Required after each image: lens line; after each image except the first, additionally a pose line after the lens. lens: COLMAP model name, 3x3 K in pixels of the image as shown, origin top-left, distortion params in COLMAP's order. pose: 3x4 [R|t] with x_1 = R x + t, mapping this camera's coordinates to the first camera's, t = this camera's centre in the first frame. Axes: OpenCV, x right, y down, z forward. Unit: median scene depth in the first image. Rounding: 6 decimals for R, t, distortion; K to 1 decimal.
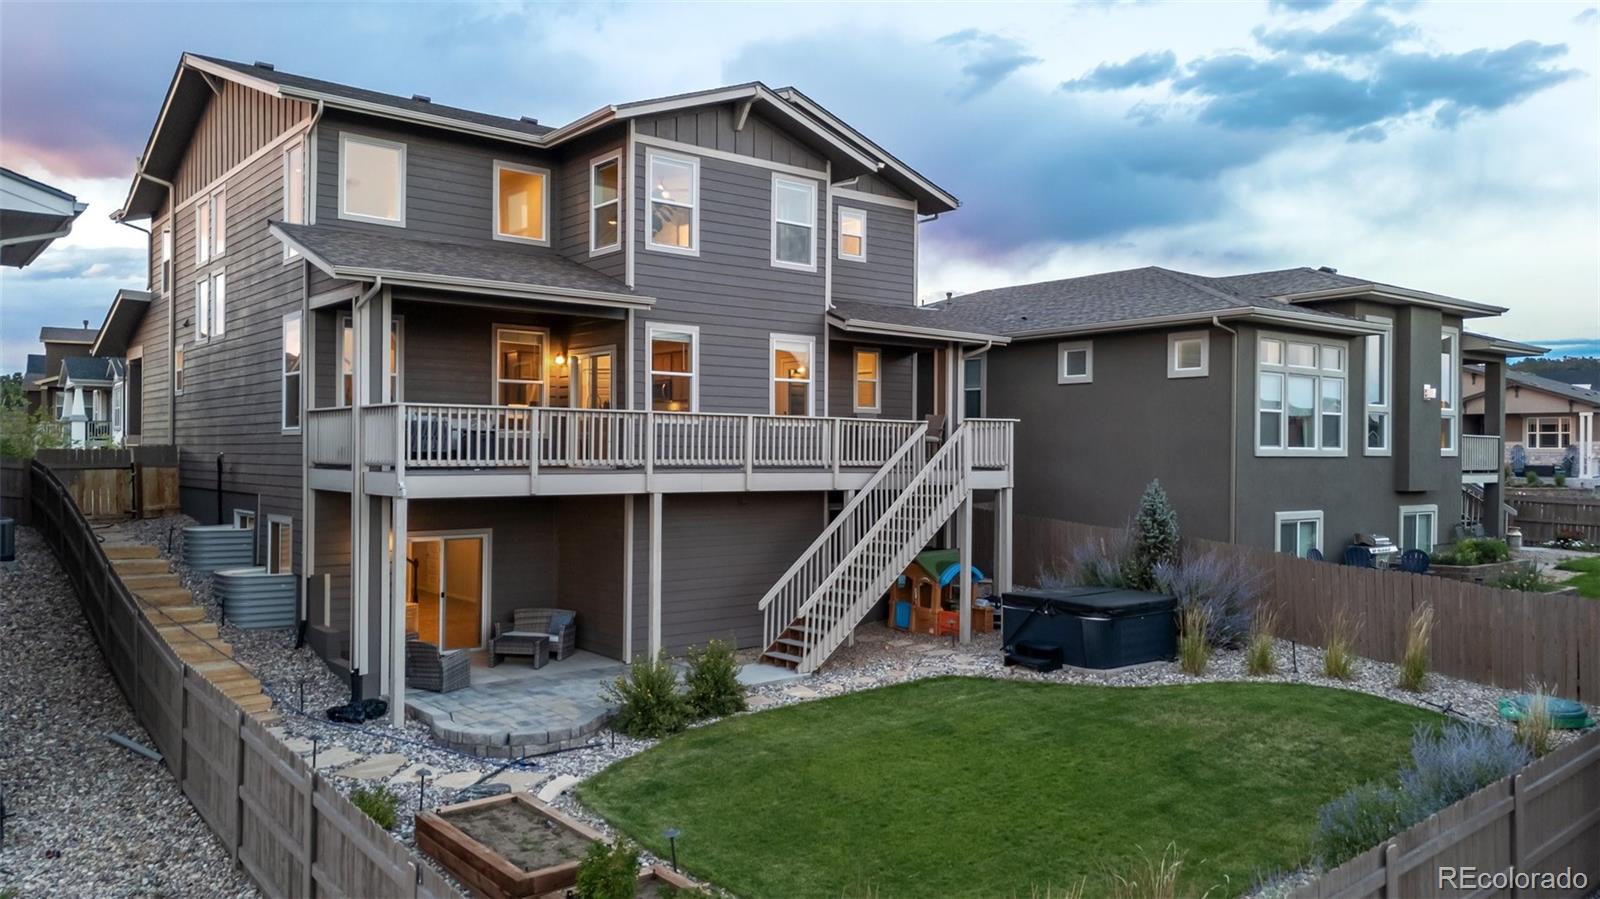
lens RADIAL K [[1185.7, 0, 800.0], [0, 1185.7, 449.5], [0, 0, 1]] dist [0.072022, -0.072953]
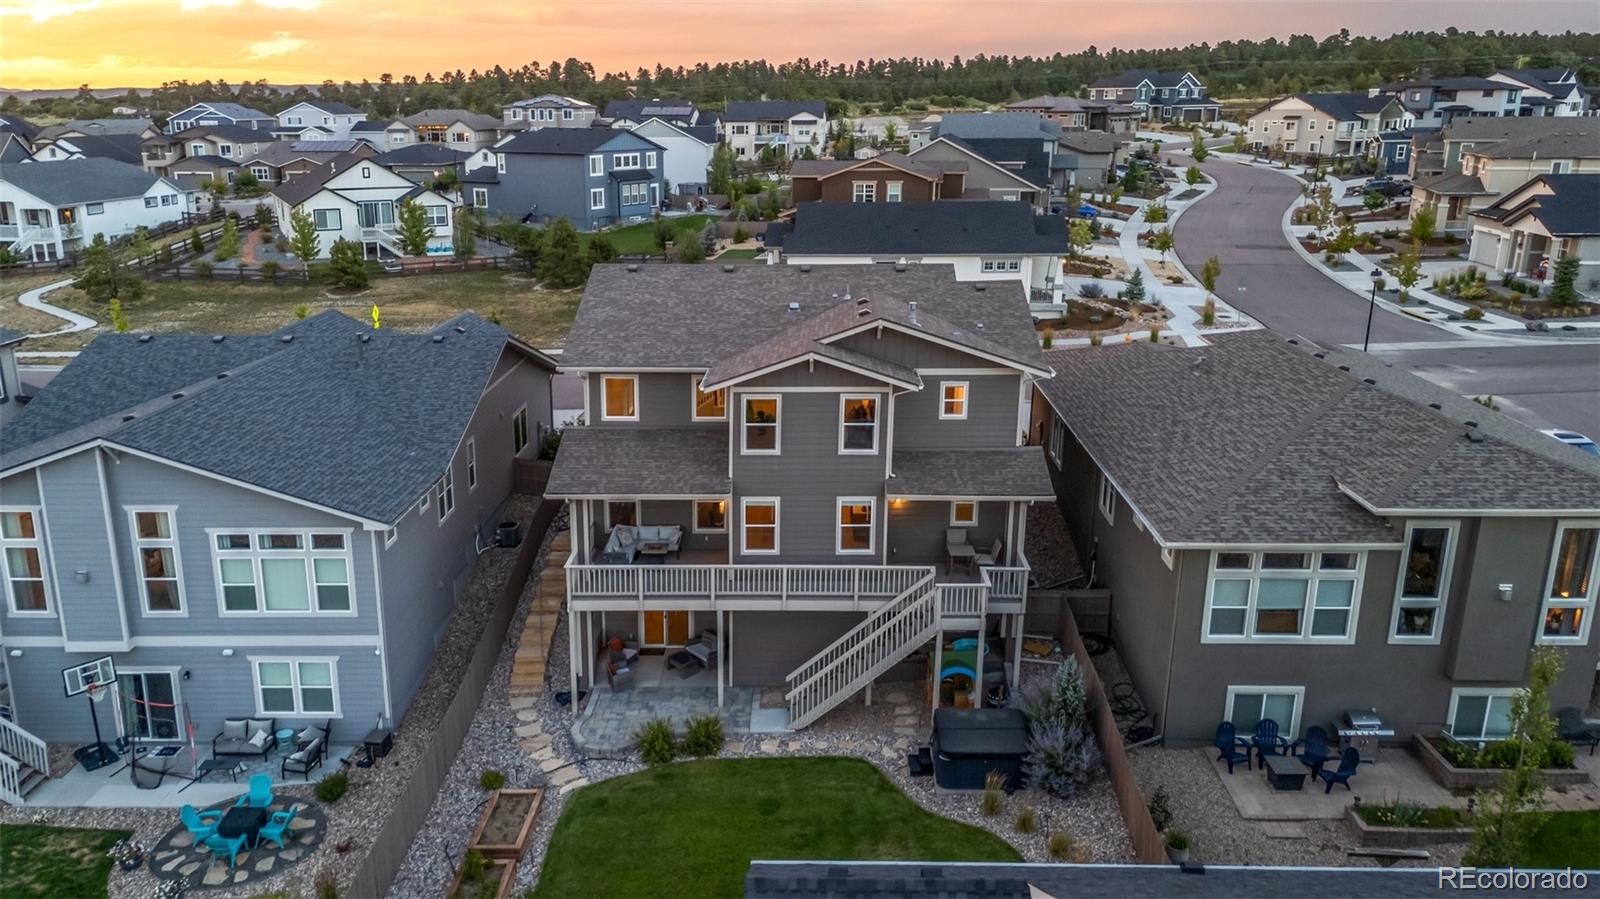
lens RADIAL K [[1210.0, 0, 803.2], [0, 1210.0, 439.6], [0, 0, 1]] dist [0.074298, -0.079197]
pose [[0.765708, 0.162427, -0.622342, 0.969449], [0.010900, 0.964172, 0.265053, -0.630328], [0.643096, -0.209737, 0.736504, -0.153813]]
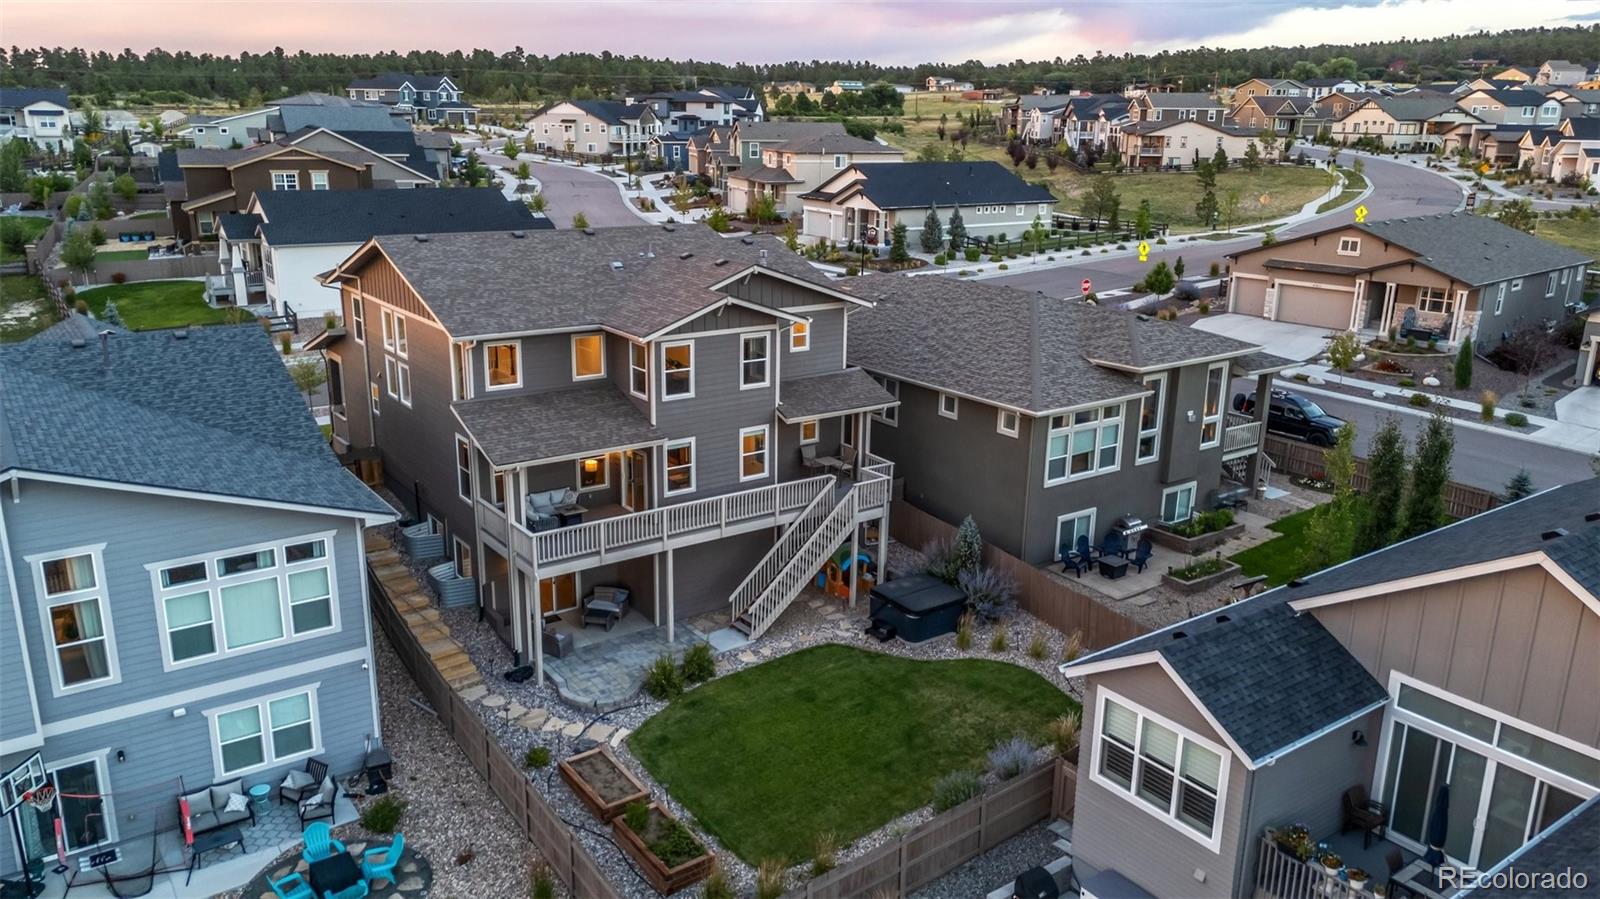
lens RADIAL K [[1170.1, 0, 800.0], [0, 1170.1, 449.5], [0, 0, 1]] dist [0.074027, -0.077368]
pose [[0.998517, 0.023216, -0.049238, 0.153479], [-0.008812, 0.961503, 0.274652, -0.570833], [0.053719, -0.273811, 0.960282, -0.627861]]
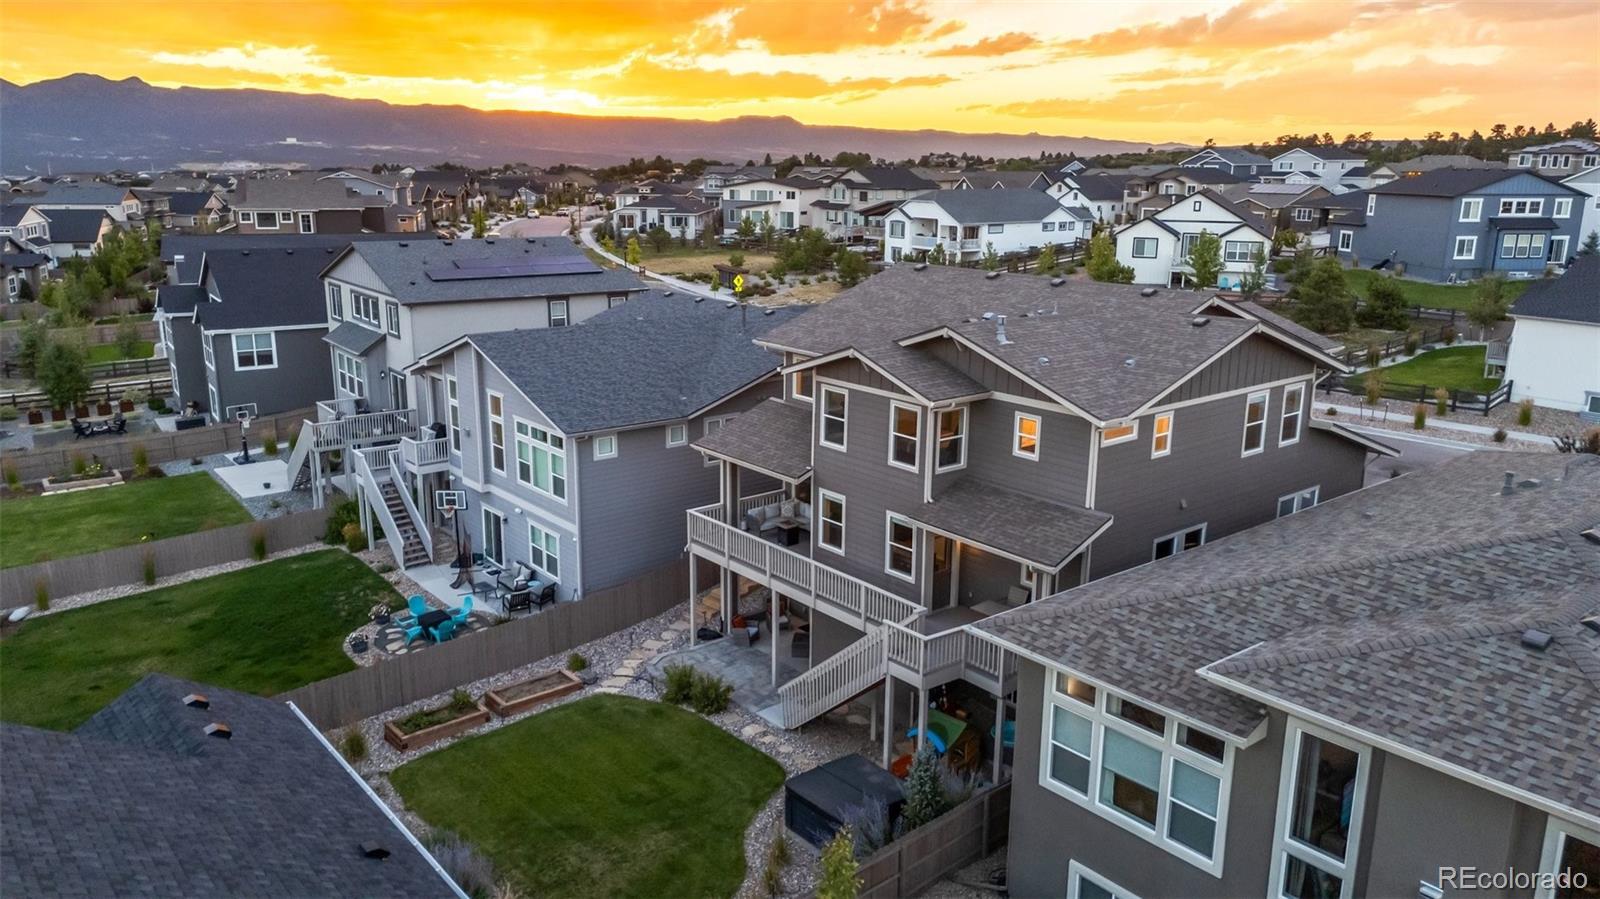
lens RADIAL K [[1170.1, 0, 800.0], [0, 1170.1, 449.5], [0, 0, 1]] dist [0.074027, -0.077368]
pose [[0.009224, 0.238097, -0.971197, 1.428909], [-0.008877, 0.971220, 0.238019, -0.544952], [0.999918, 0.006426, 0.011072, 0.966767]]
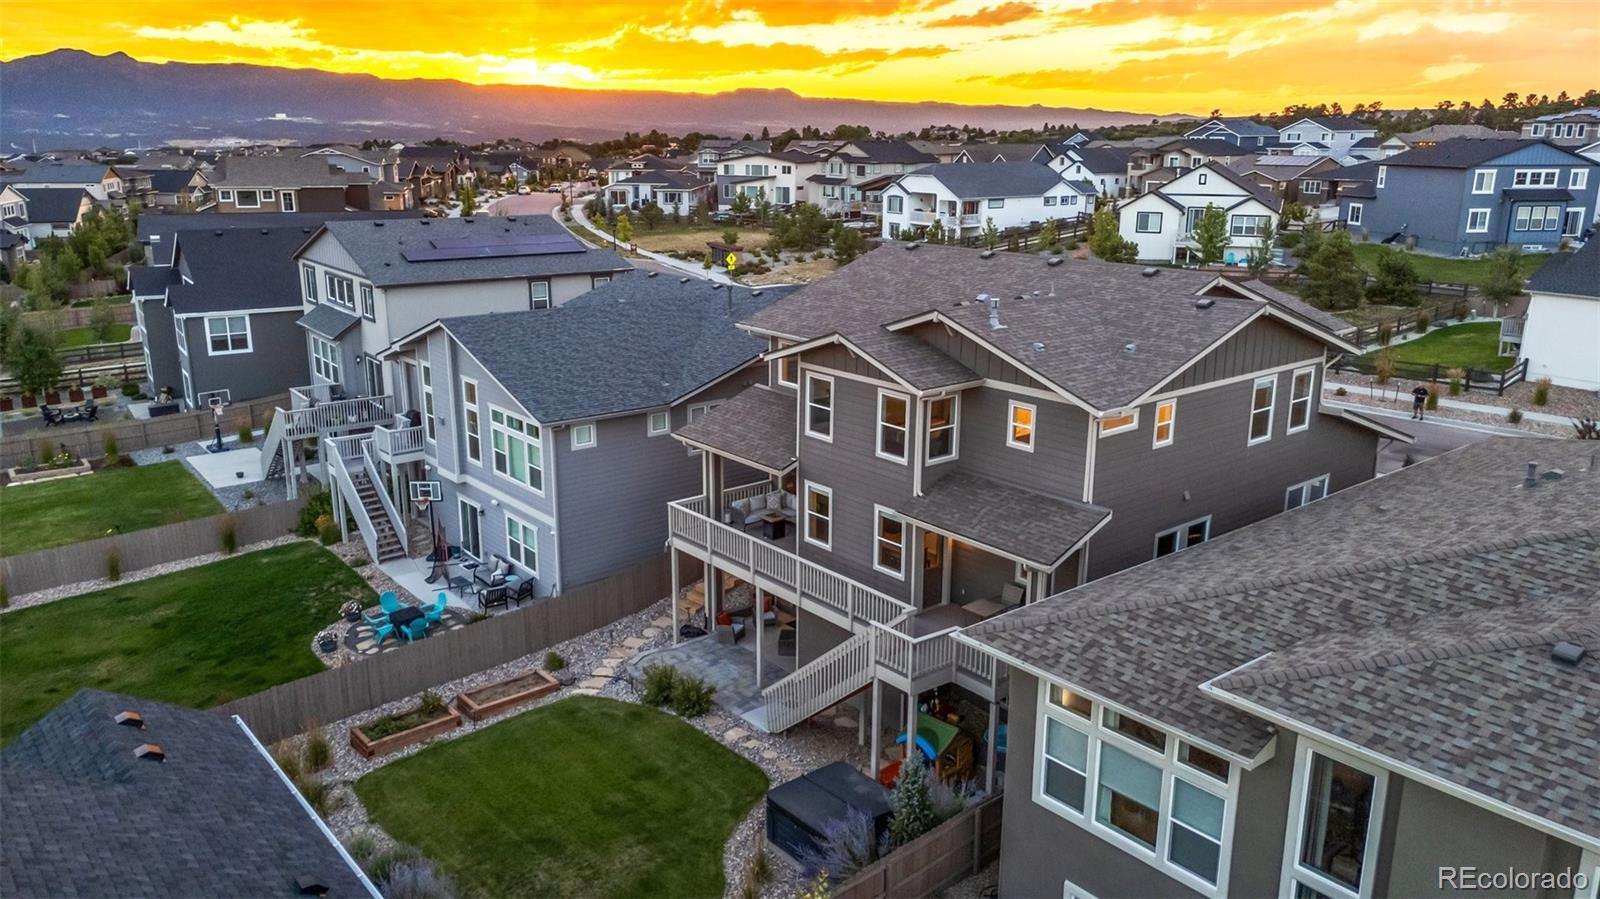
lens RADIAL K [[1185.7, 0, 800.0], [0, 1185.7, 449.5], [0, 0, 1]] dist [0.072022, -0.072953]
pose [[0.010304, 0.255233, -0.966825, 1.370114], [-0.003689, 0.966879, 0.255208, -0.545757], [0.999940, 0.000937, 0.010905, 0.988312]]
